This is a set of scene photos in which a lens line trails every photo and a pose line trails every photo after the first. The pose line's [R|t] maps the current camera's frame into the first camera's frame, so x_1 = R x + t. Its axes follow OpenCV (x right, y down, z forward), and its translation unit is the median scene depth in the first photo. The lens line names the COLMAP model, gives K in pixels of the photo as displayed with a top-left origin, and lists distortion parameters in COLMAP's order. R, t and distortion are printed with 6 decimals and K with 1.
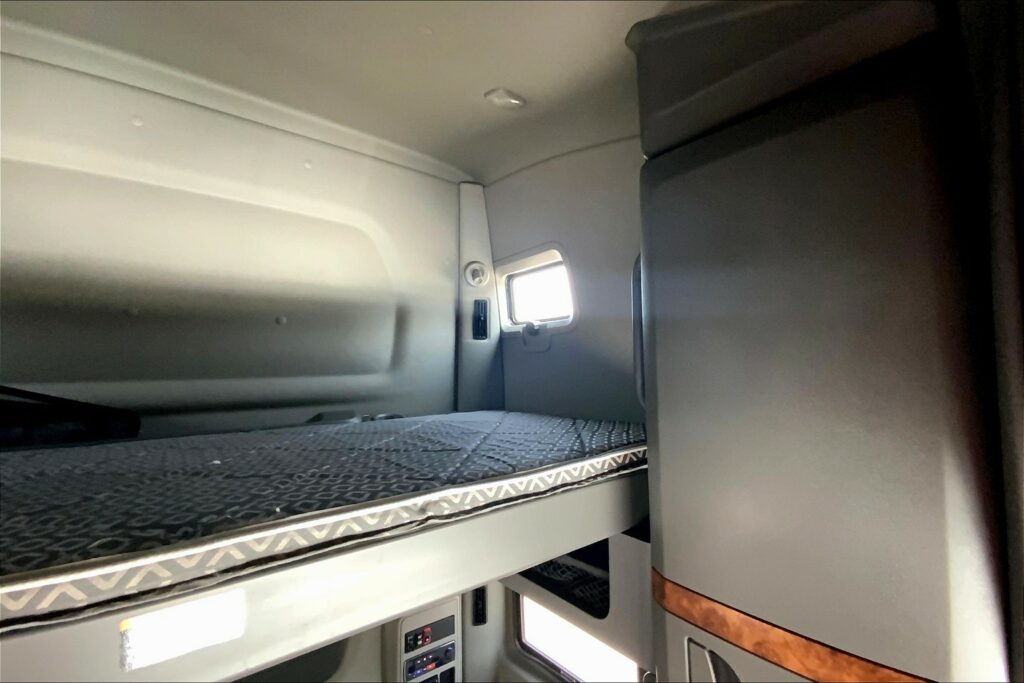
lens RADIAL K [[446.9, 0, 507.2], [0, 446.9, 339.7], [0, 0, 1]] dist [-0.003586, -0.004629]
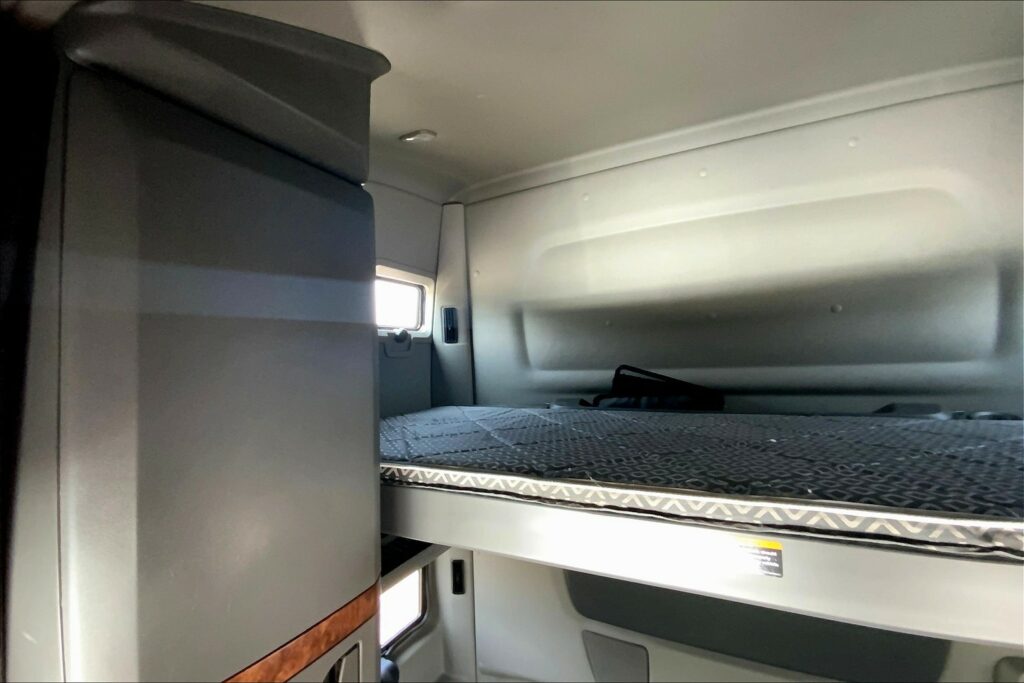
lens RADIAL K [[446.9, 0, 513.1], [0, 446.9, 340.5], [0, 0, 1]] dist [-0.003586, -0.004629]
pose [[0.402234, -0.032221, -0.914970, 0.241178], [0.088988, 0.996025, 0.004045, -0.085033], [0.911202, -0.083048, 0.403502, -0.152709]]
